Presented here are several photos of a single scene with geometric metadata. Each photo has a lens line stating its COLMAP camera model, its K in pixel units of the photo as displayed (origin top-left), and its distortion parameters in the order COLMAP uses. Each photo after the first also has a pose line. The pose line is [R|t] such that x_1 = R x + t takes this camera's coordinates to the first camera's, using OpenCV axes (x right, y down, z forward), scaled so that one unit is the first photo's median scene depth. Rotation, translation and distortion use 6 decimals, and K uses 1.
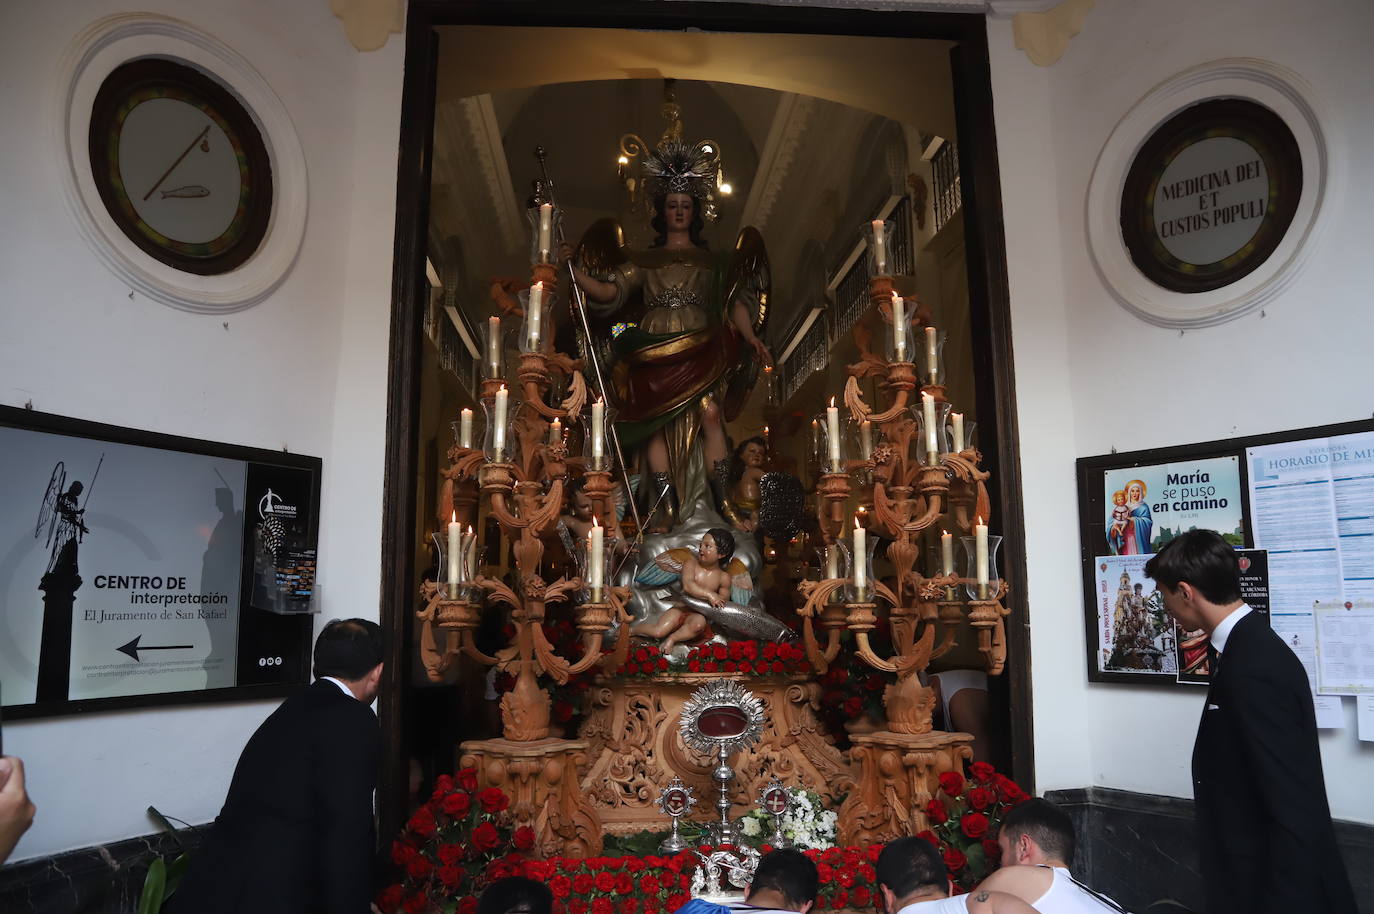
lens RADIAL K [[945.4, 0, 687.0], [0, 945.4, 457.0], [0, 0, 1]] dist [-0.121819, 0.068124]
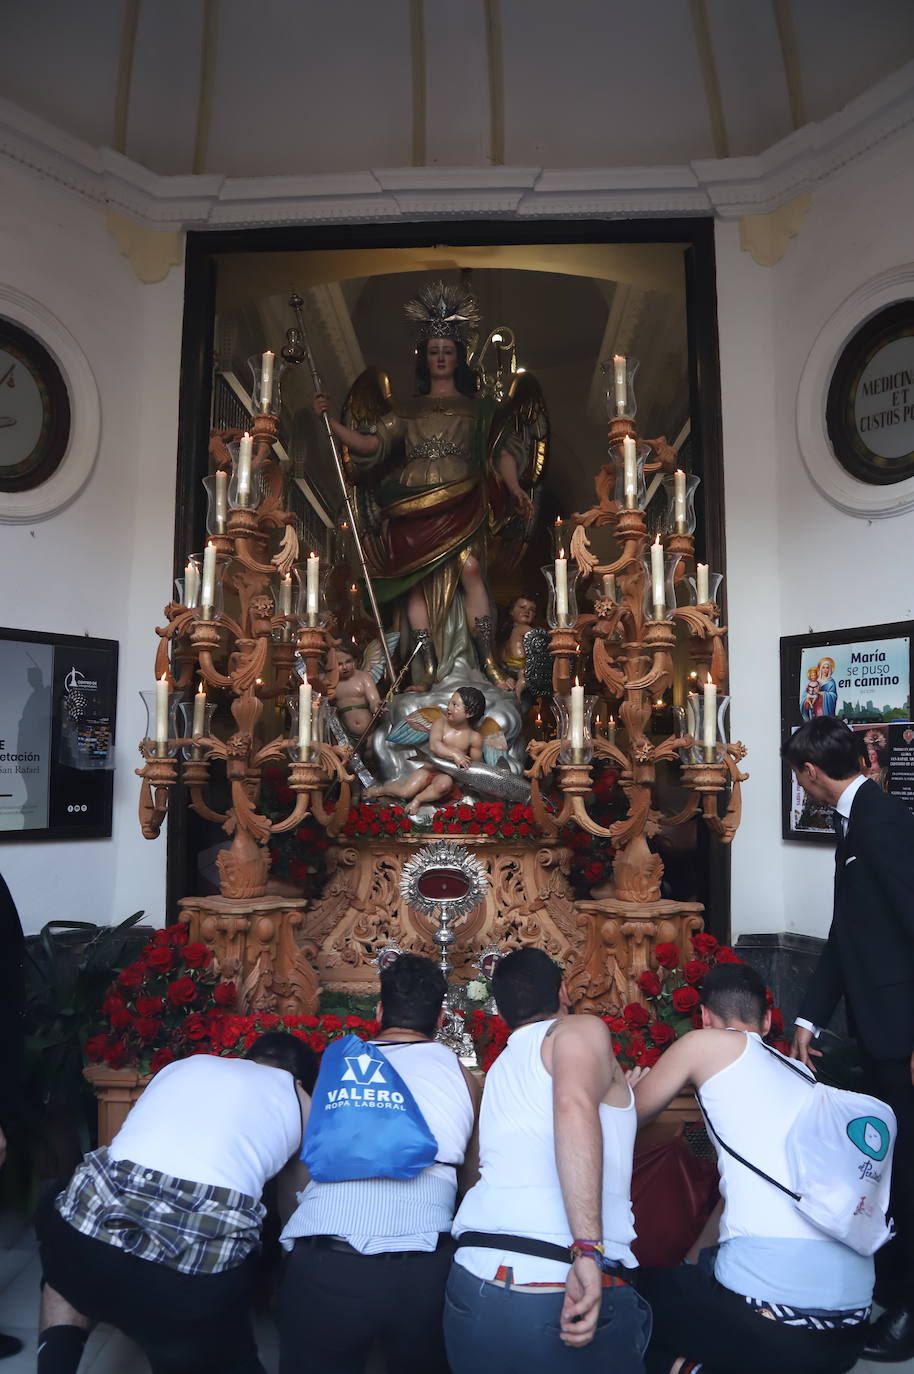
lens RADIAL K [[955.0, 0, 457.0], [0, 955.0, 687.0], [0, 0, 1]] dist [-0.116295, 0.064562]
pose [[0.994190, 0.000557, -0.107640, 0.136351], [0.007337, 0.997310, 0.072928, 0.004444], [0.107391, -0.073294, 0.991512, 0.028490]]
